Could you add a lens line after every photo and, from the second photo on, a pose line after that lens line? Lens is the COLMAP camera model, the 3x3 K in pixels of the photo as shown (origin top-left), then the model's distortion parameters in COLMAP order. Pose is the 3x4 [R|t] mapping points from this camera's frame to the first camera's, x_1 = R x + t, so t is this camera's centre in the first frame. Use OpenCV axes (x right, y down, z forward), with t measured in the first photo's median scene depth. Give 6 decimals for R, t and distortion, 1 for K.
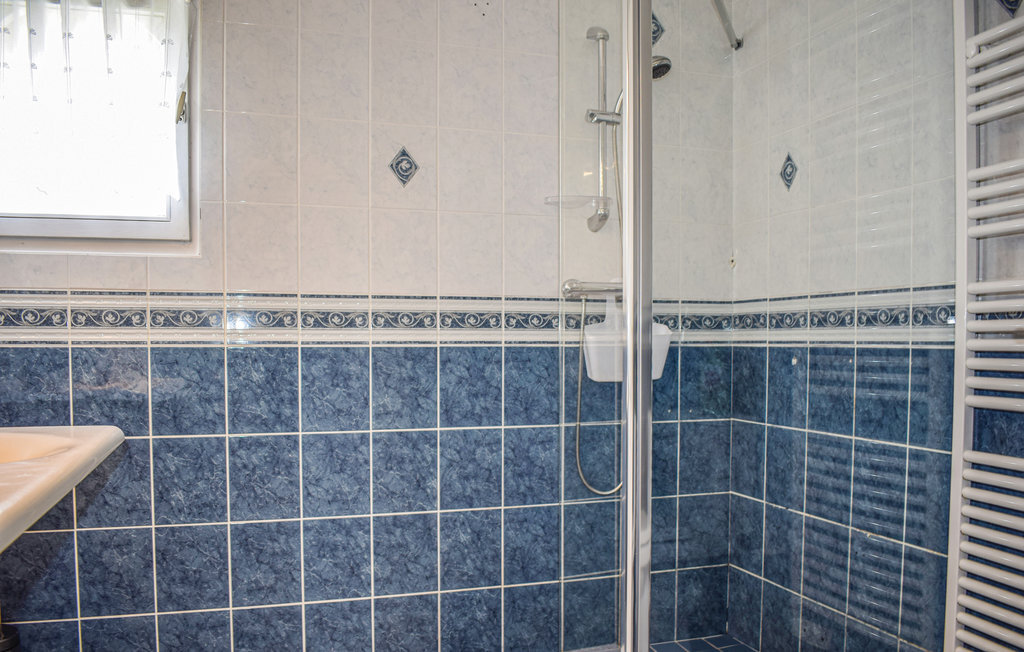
lens RADIAL K [[839.1, 0, 512.0], [0, 839.1, 326.0], [0, 0, 1]] dist [-0.069108, 0.002679]
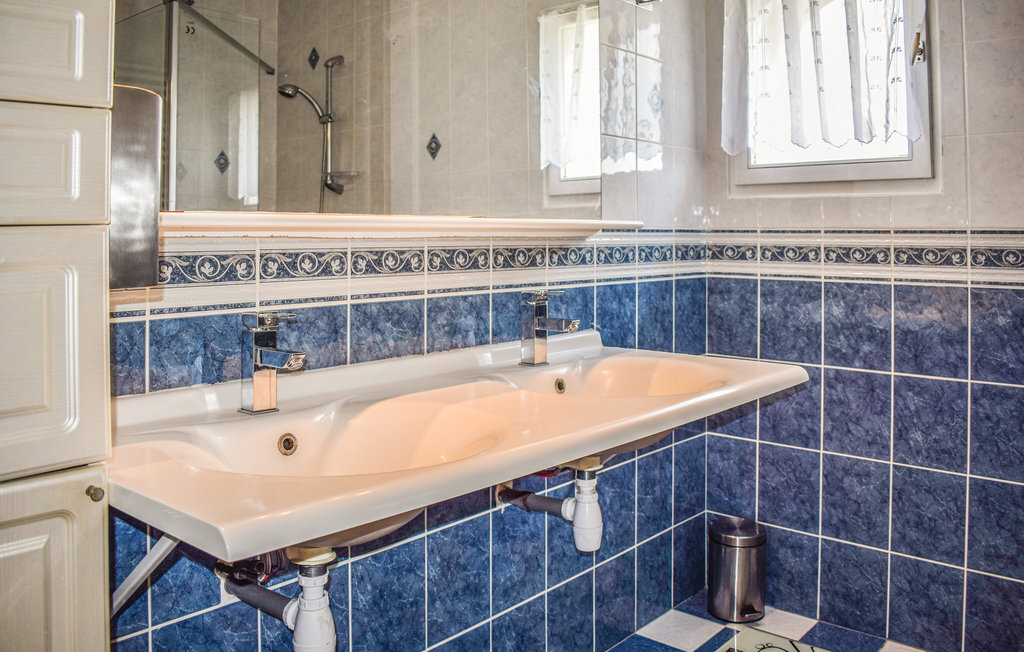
lens RADIAL K [[834.5, 0, 512.5], [0, 834.5, 188.6], [0, 0, 1]] dist [-0.059847, 0.004833]
pose [[0.540152, -0.053922, -0.839838, 0.171647], [-0.024933, 0.996482, -0.080015, 0.000912], [0.841198, 0.064160, 0.536907, 0.053674]]
